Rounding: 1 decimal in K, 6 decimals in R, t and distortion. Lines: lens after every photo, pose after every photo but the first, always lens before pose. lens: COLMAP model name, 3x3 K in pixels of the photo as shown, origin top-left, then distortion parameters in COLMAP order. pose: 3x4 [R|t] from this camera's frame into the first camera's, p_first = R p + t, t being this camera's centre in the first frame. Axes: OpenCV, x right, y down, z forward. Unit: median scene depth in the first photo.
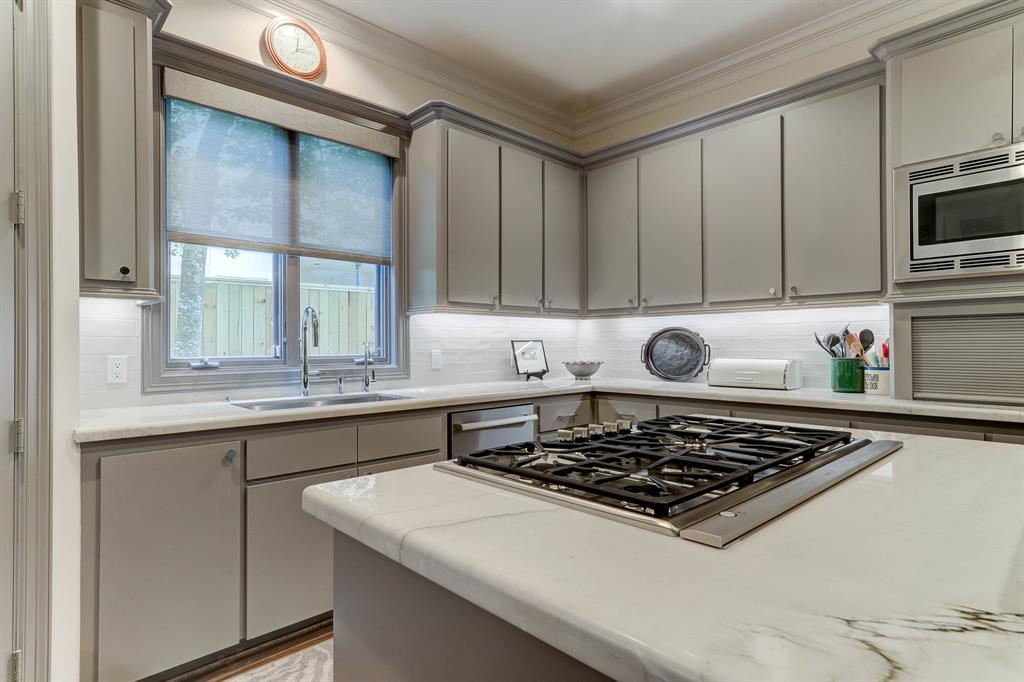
lens RADIAL K [[523.3, 0, 478.5], [0, 523.3, 338.0], [0, 0, 1]] dist [0.002424, 0.004646]
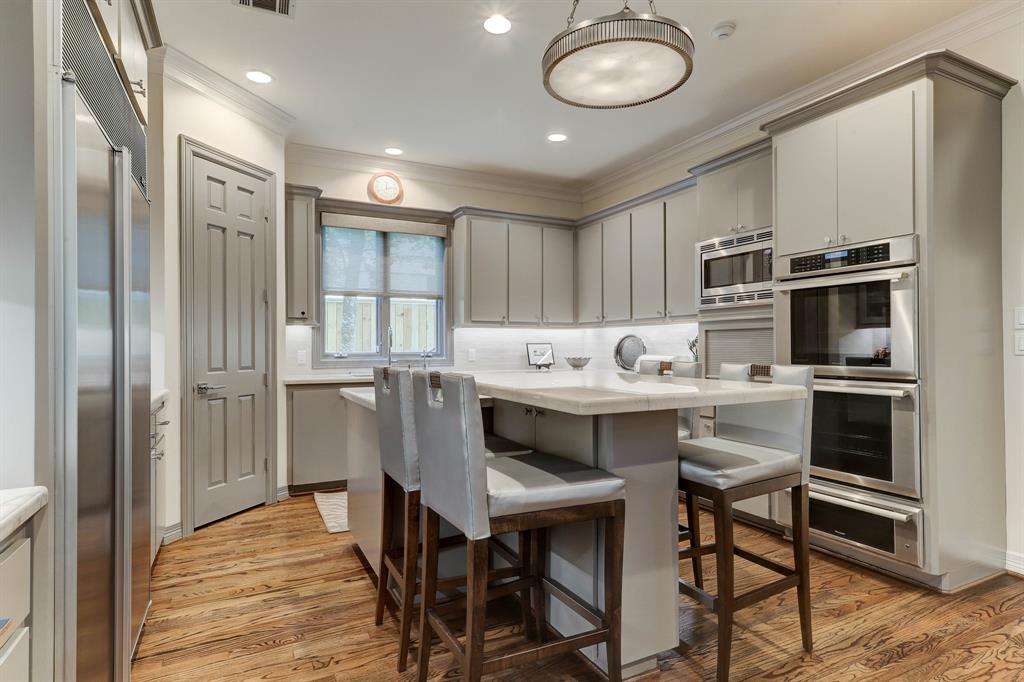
lens RADIAL K [[523.3, 0, 507.1], [0, 523.3, 340.2], [0, 0, 1]] dist [0.002424, 0.004646]
pose [[0.965454, -0.001086, -0.260572, 0.485002], [0.001773, 0.999996, 0.002403, -0.009790], [0.260568, -0.002782, 0.965451, -0.605236]]
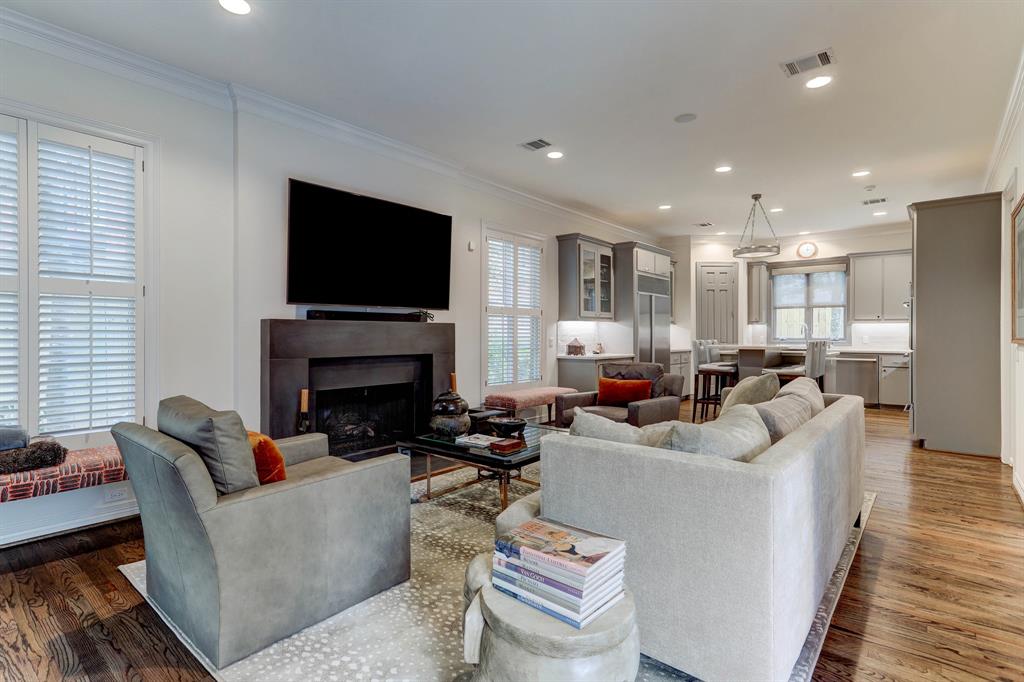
lens RADIAL K [[509.6, 0, 503.9], [0, 509.6, 338.5], [0, 0, 1]] dist [-0.006883, 0.000872]
pose [[0.107268, 0.013525, -0.994138, 2.475458], [0.009733, 0.999845, 0.014652, -0.025158], [0.994182, -0.011248, 0.107120, -1.218754]]
